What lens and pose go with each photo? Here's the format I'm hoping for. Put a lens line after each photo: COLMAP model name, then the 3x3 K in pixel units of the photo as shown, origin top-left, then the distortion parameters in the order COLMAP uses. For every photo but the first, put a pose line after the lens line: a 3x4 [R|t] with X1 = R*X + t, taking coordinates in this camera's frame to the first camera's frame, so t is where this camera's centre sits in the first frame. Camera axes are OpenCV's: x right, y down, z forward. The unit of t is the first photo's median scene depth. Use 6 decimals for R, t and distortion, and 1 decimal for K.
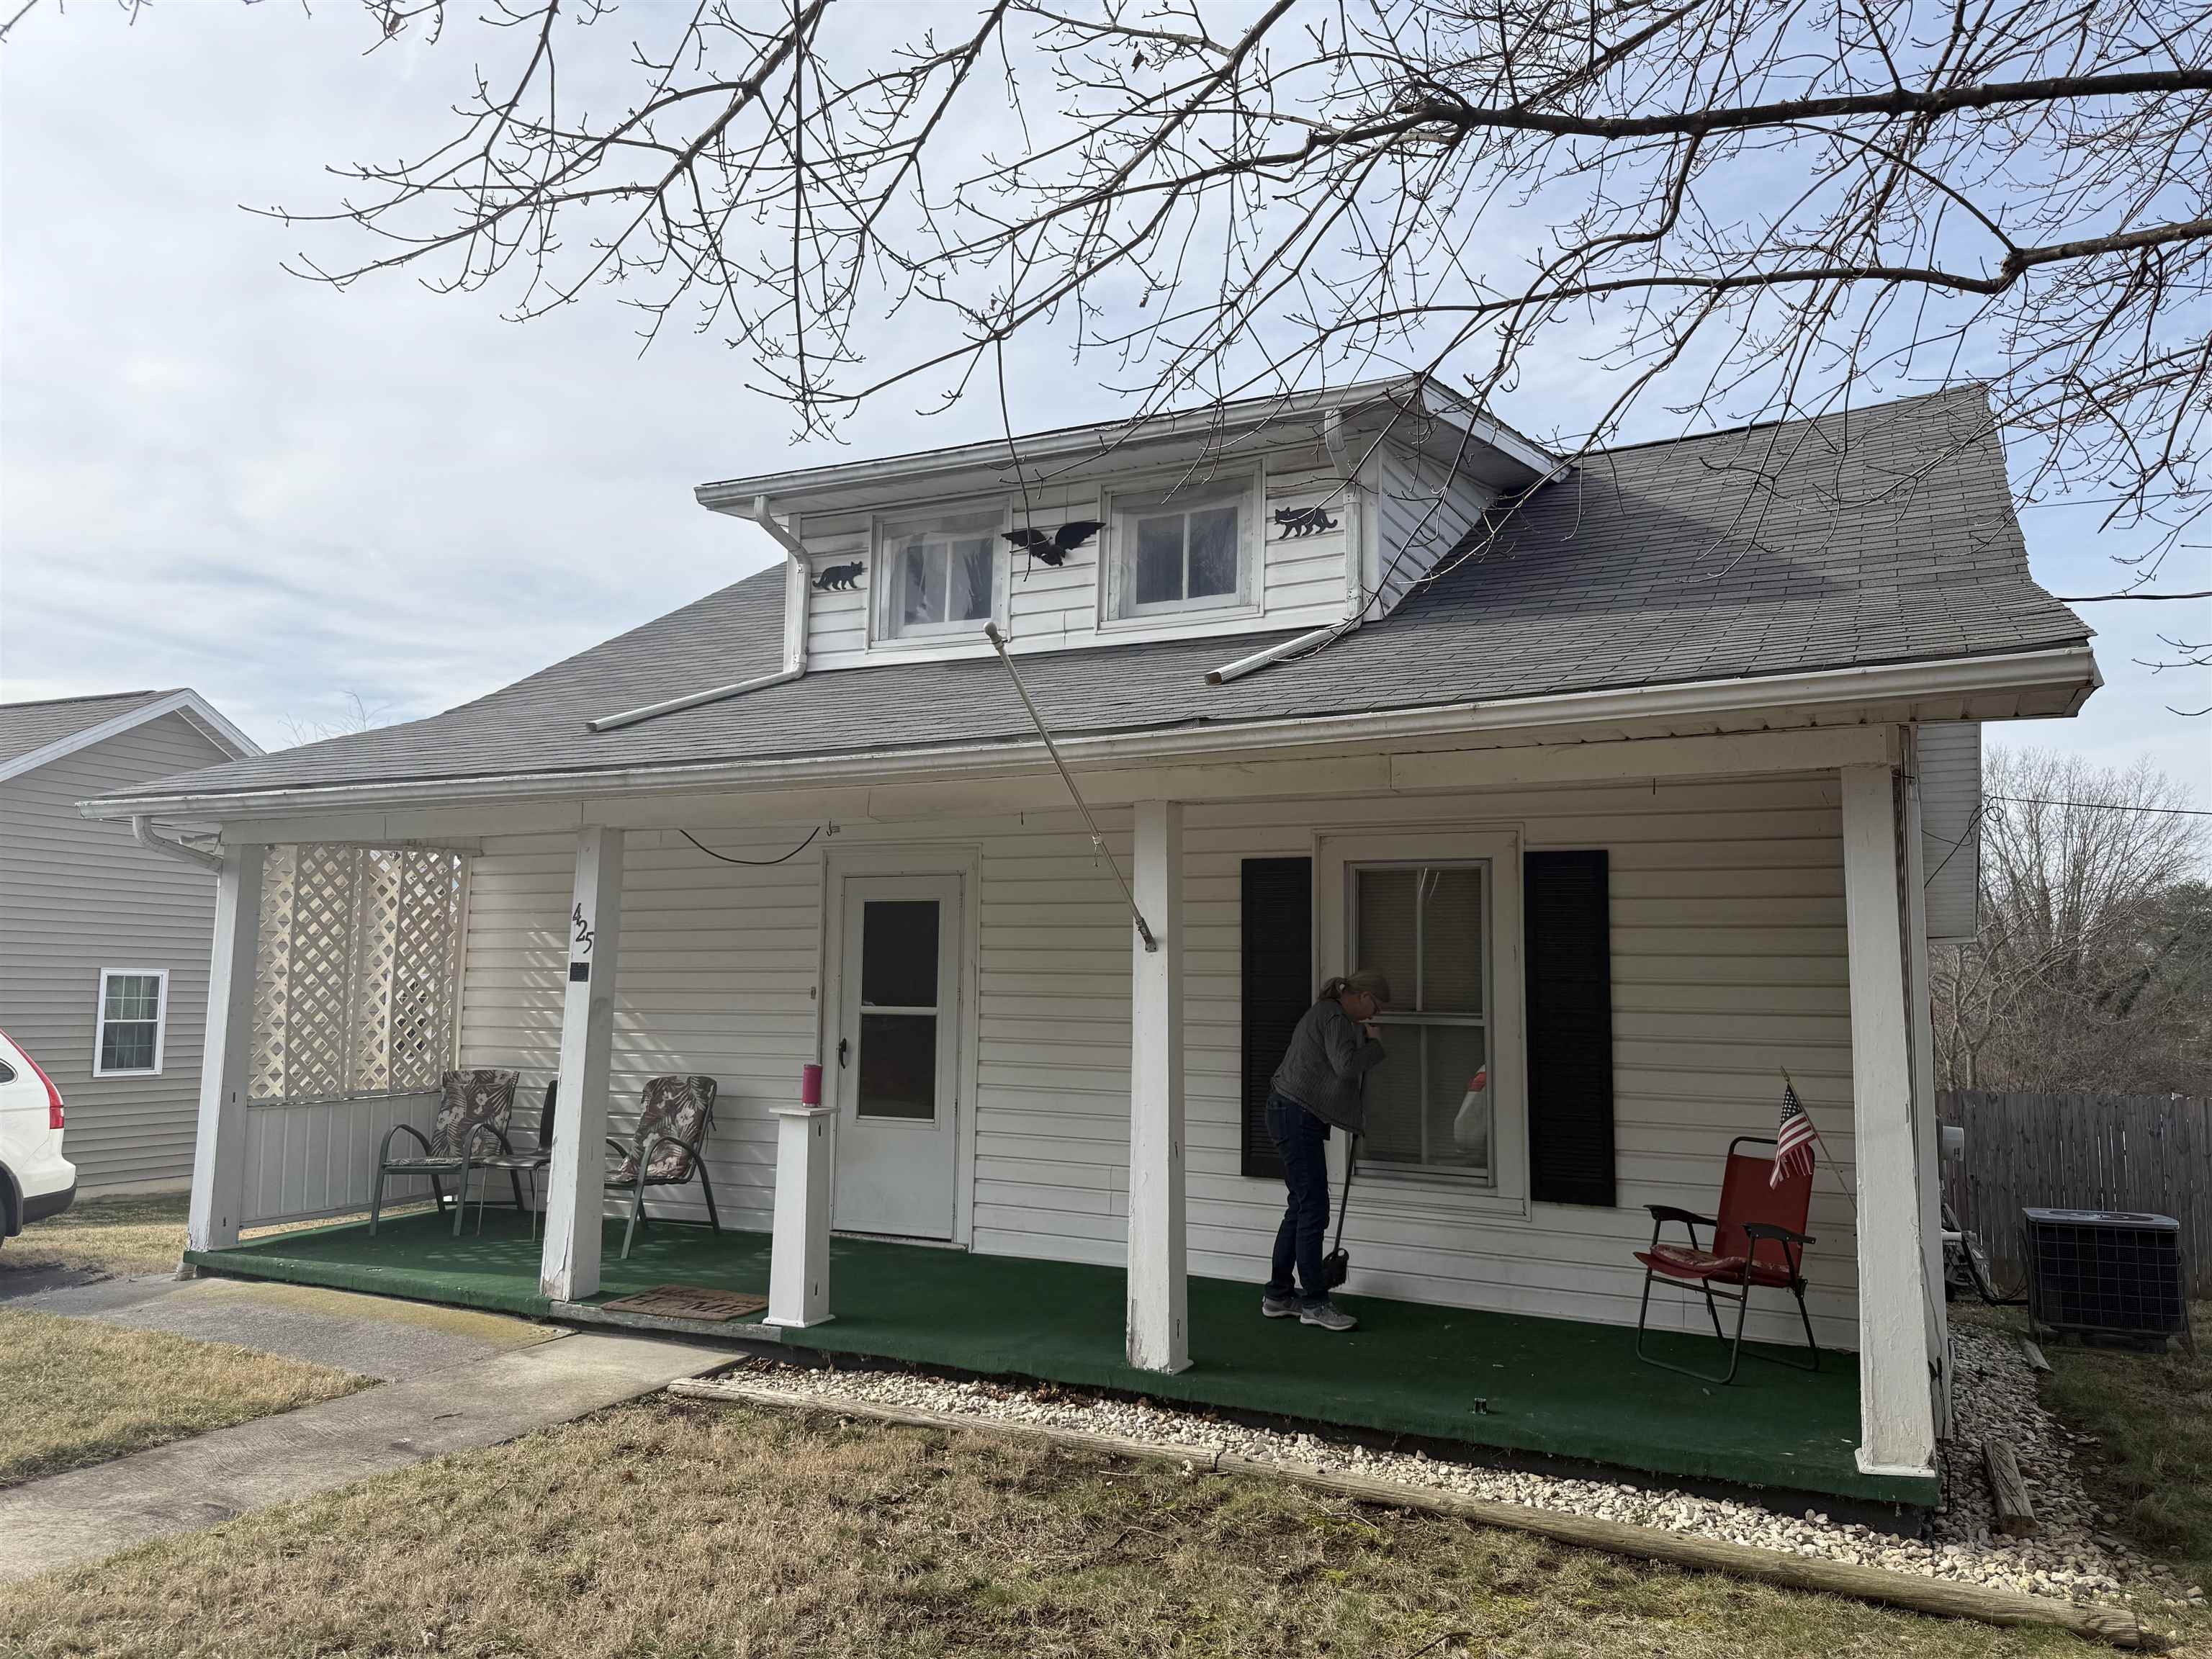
lens RADIAL K [[1519.2, 0, 1106.4], [0, 1519.2, 814.2], [0, 0, 1]] dist [0.133335, -0.267988]
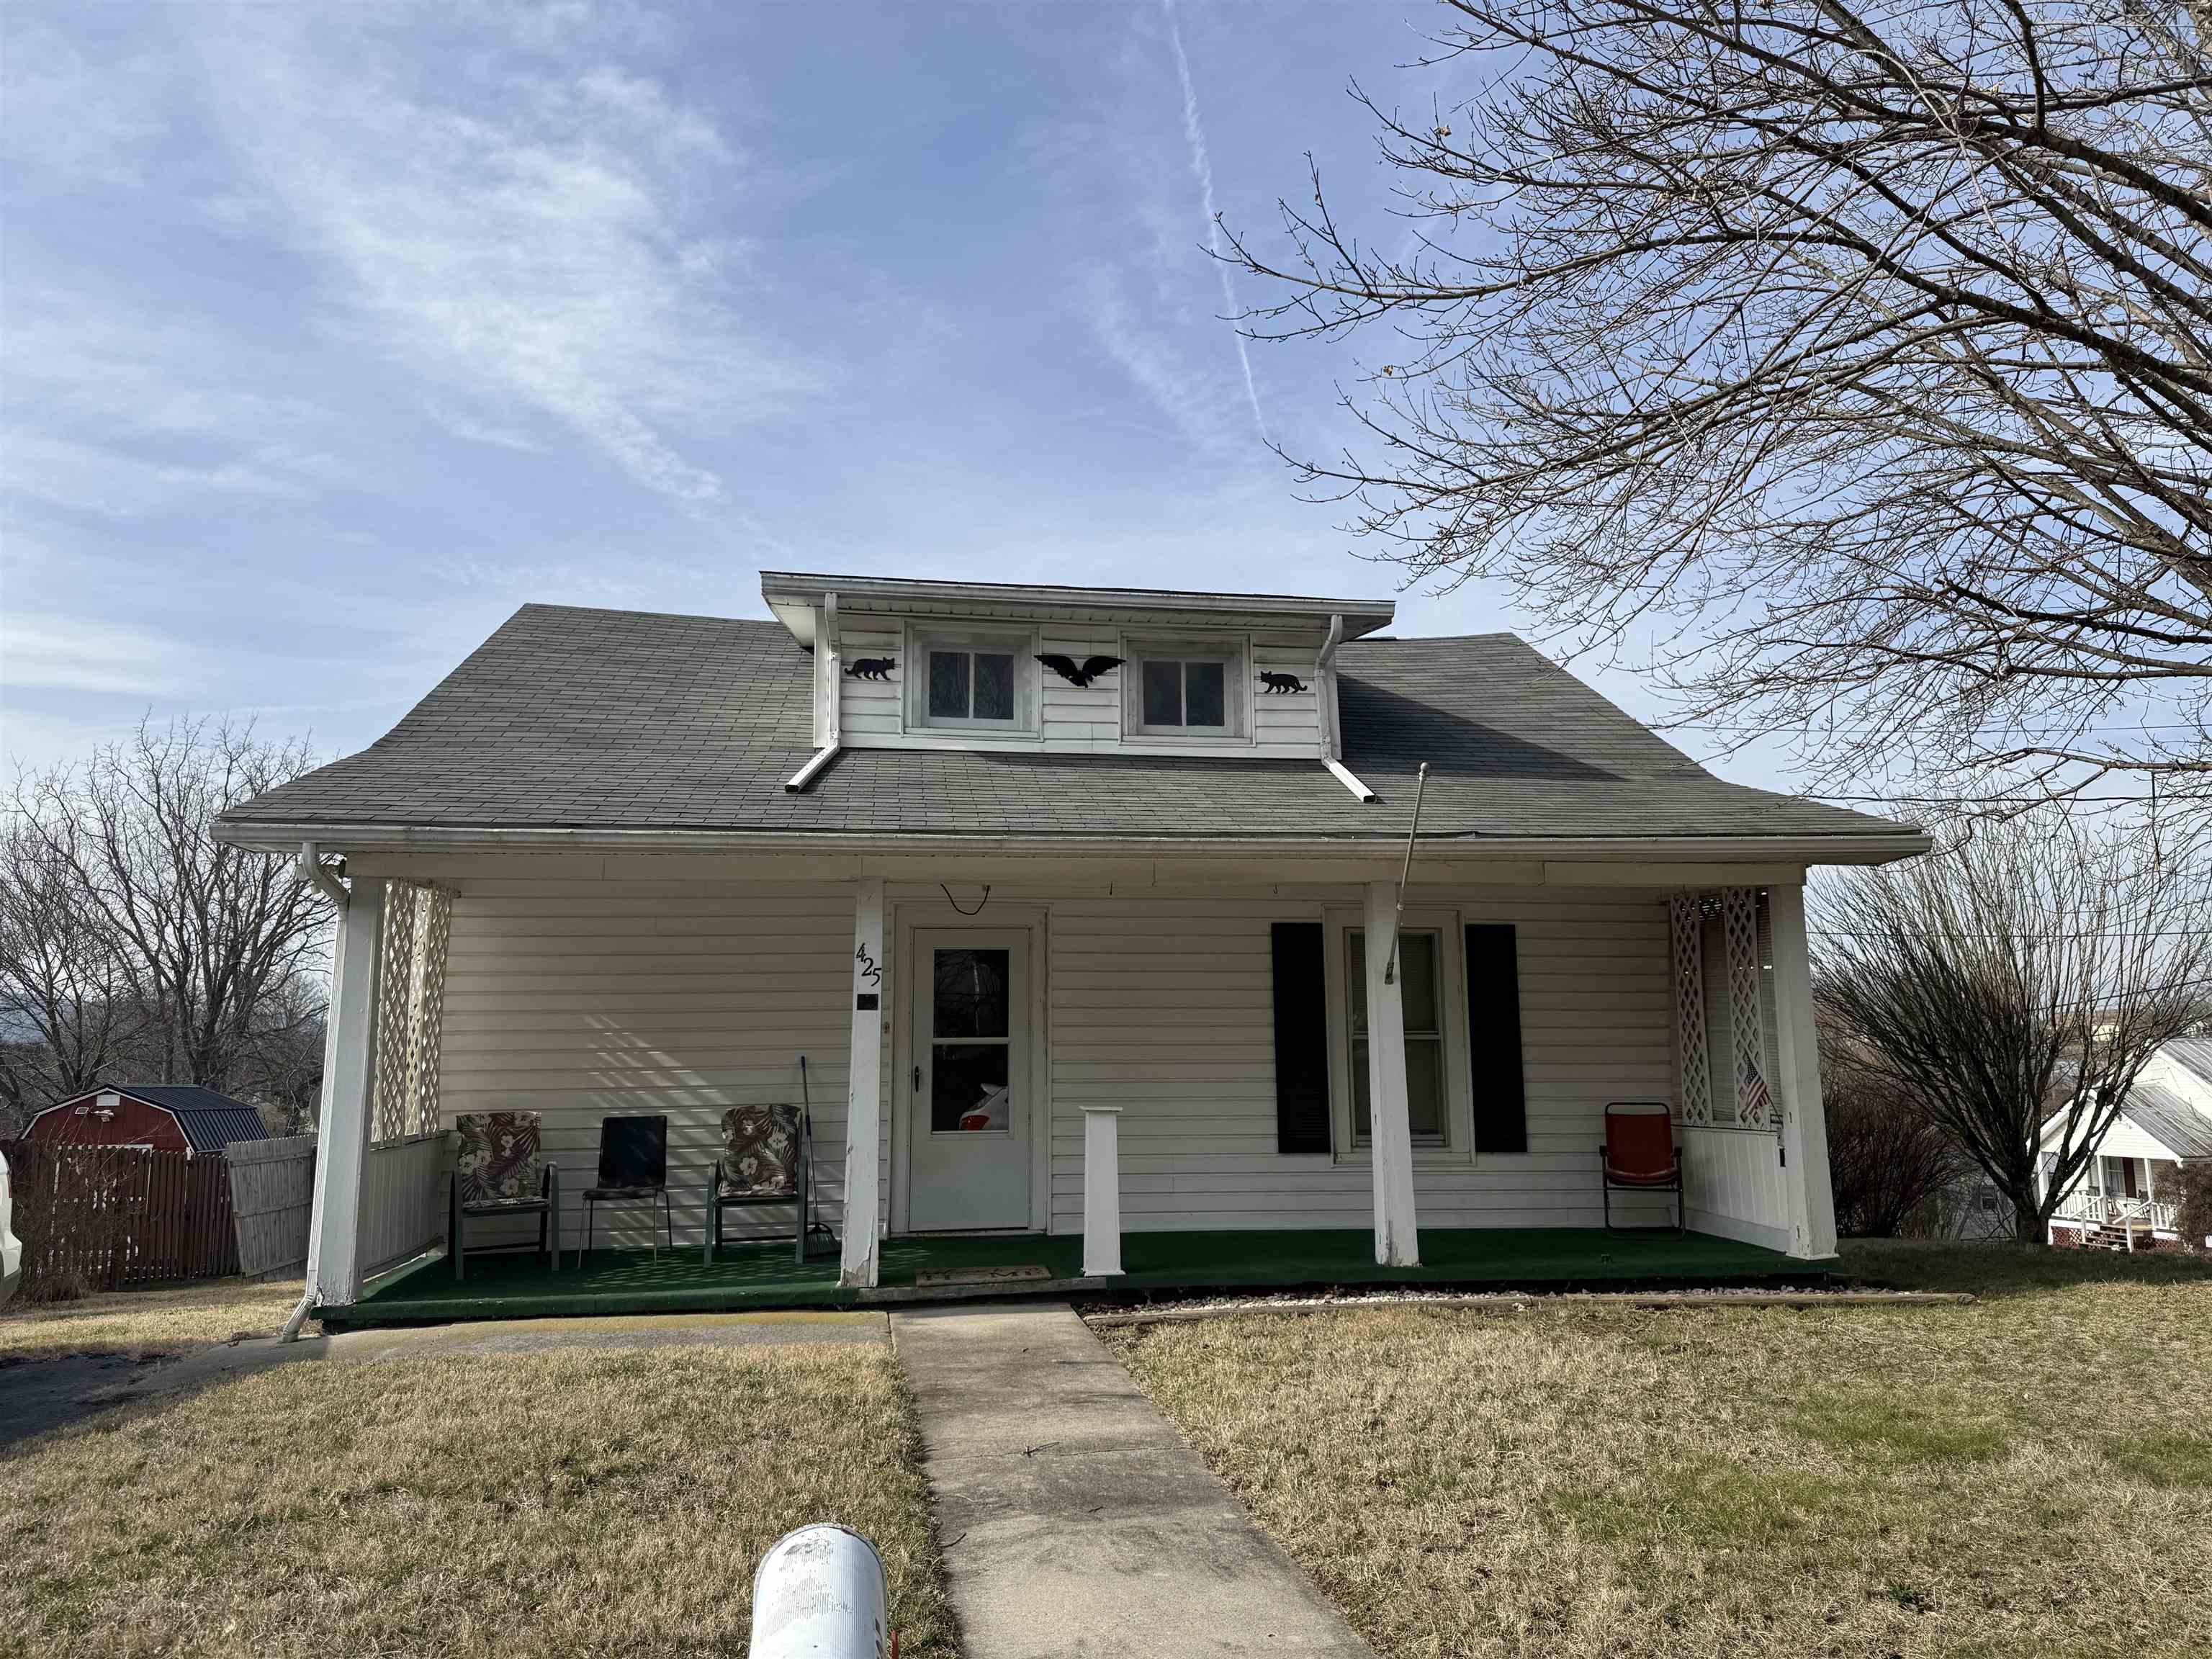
lens RADIAL K [[1519.2, 0, 1106.4], [0, 1519.2, 814.2], [0, 0, 1]] dist [0.133335, -0.267988]
pose [[0.825675, 0.071496, 0.559597, -0.726943], [-0.043292, 0.997042, -0.063510, 0.022340], [-0.562482, 0.028212, 0.826328, -0.054846]]
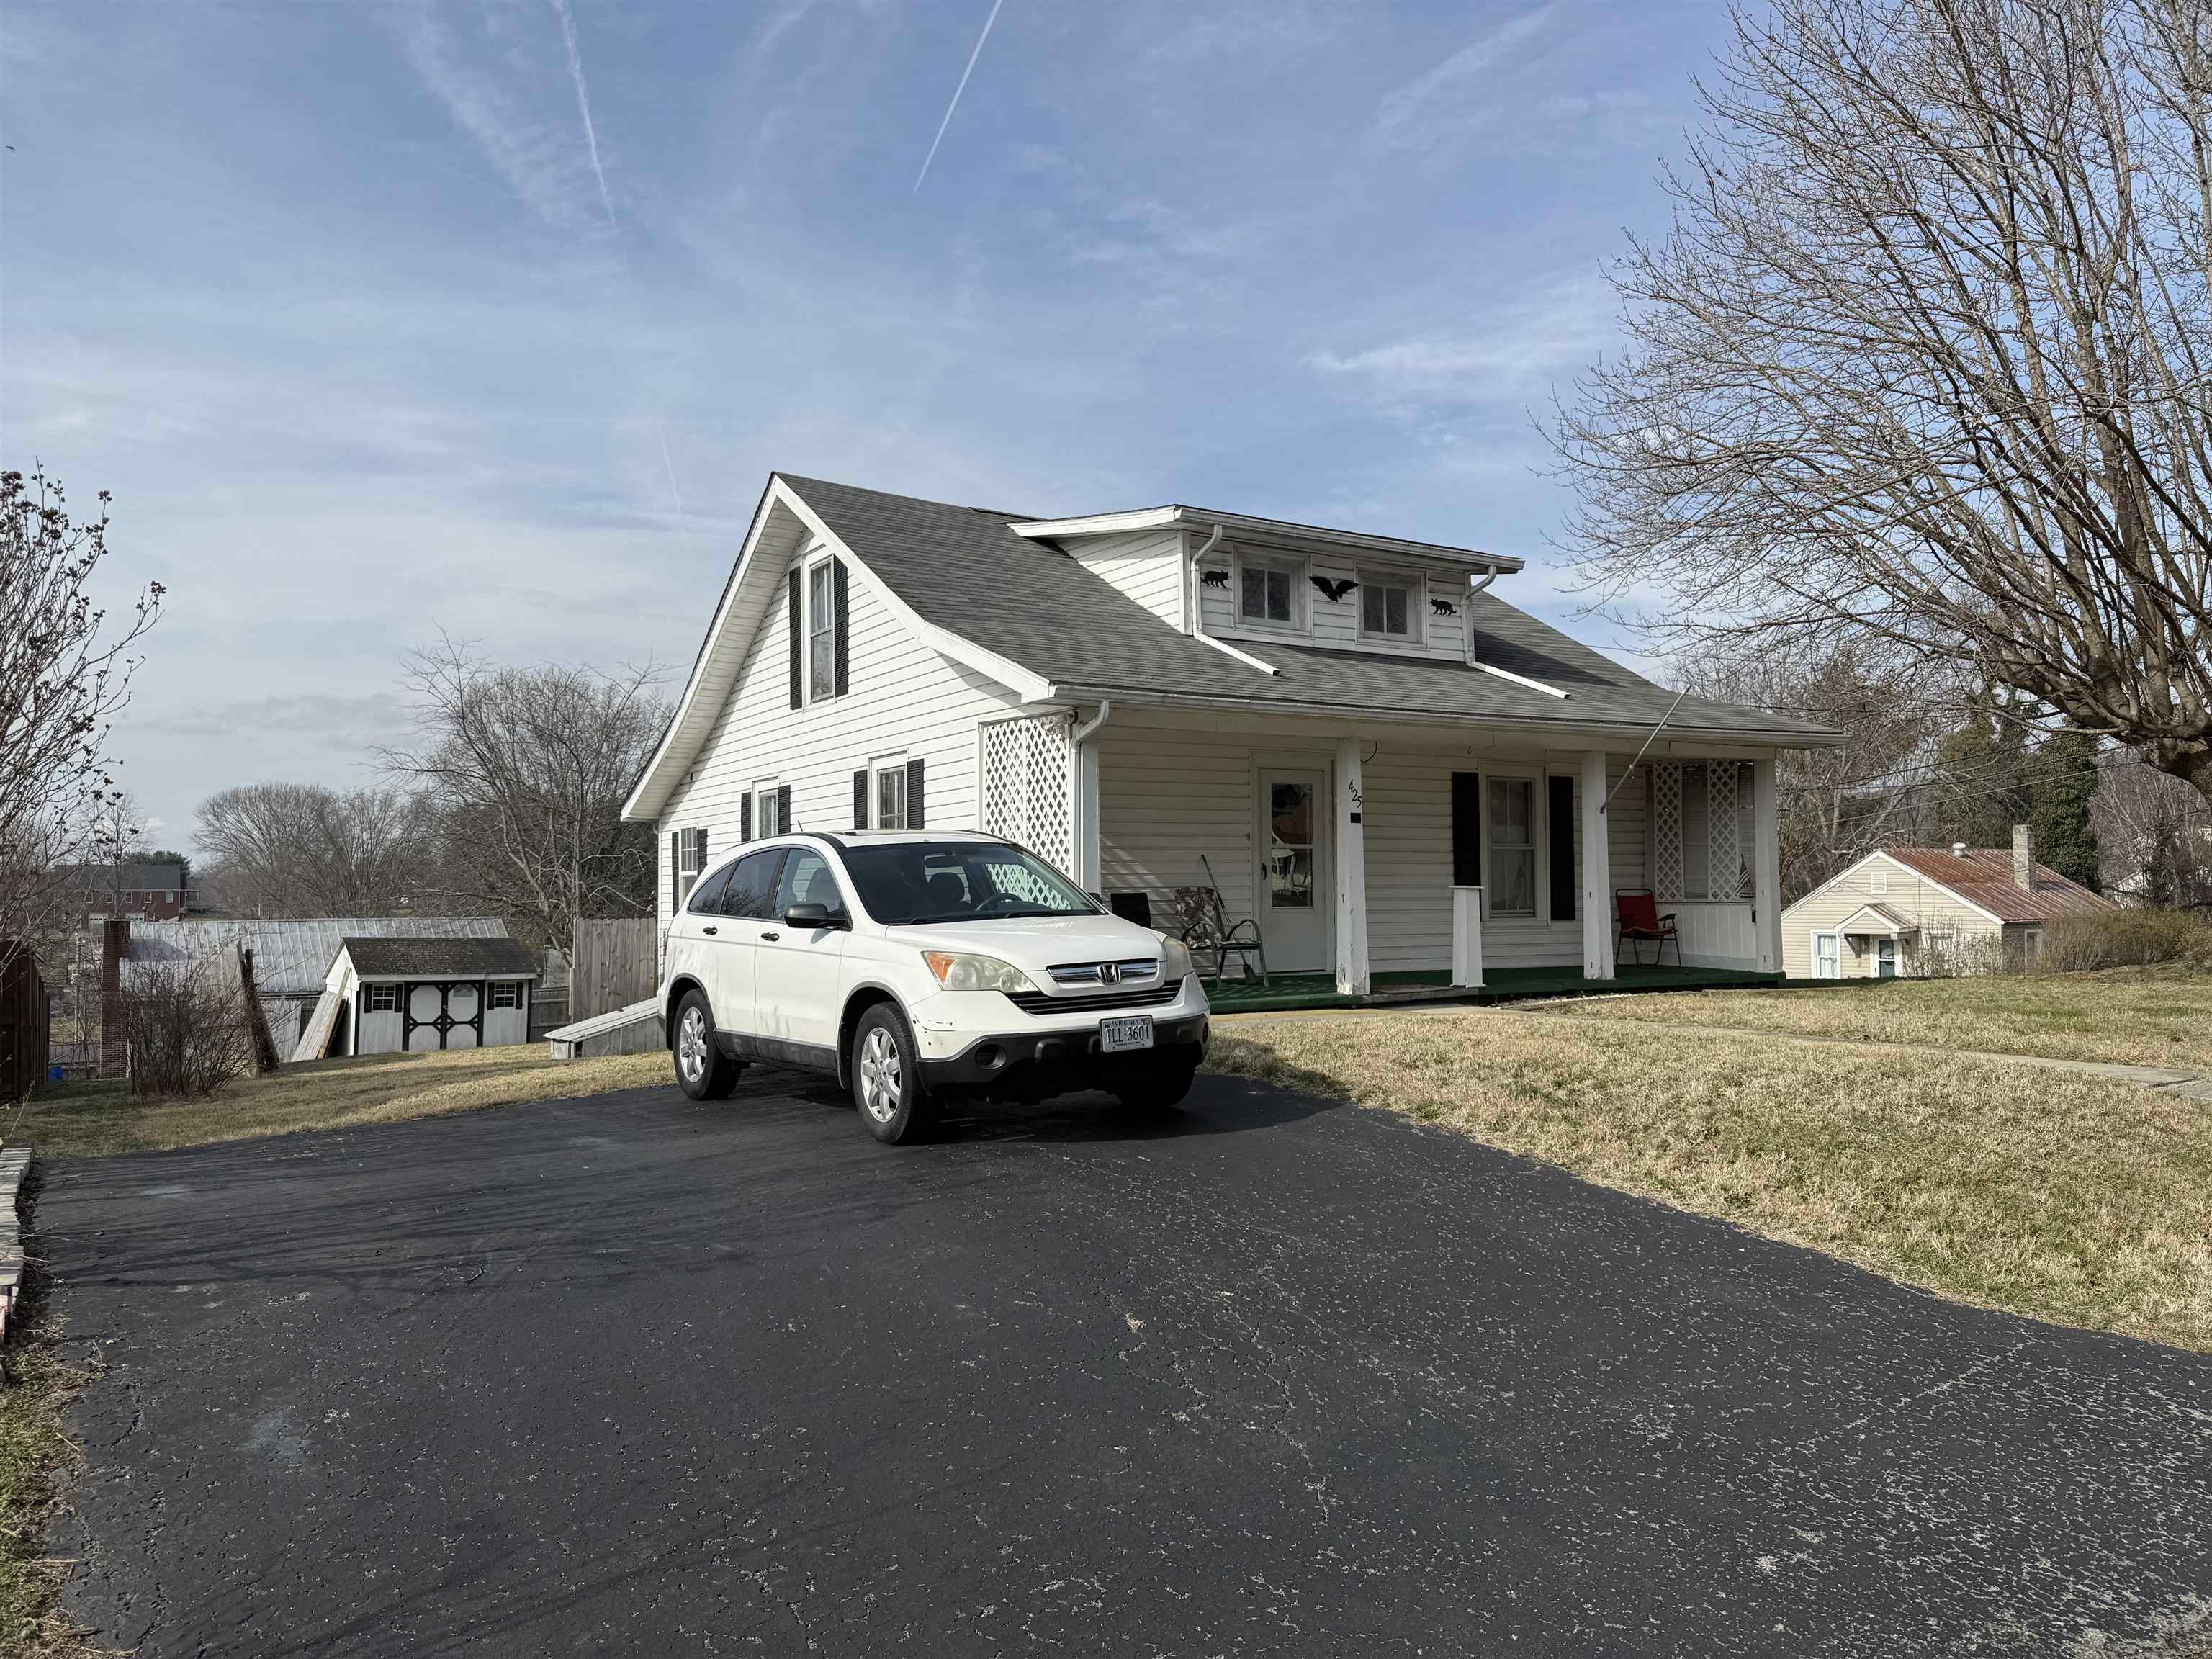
lens RADIAL K [[1519.2, 0, 1106.4], [0, 1519.2, 814.2], [0, 0, 1]] dist [0.133335, -0.267988]
pose [[0.535033, 0.024701, 0.844470, -1.715212], [-0.078704, 0.996683, 0.020711, 0.072016], [-0.841157, -0.077544, 0.535202, 0.246582]]
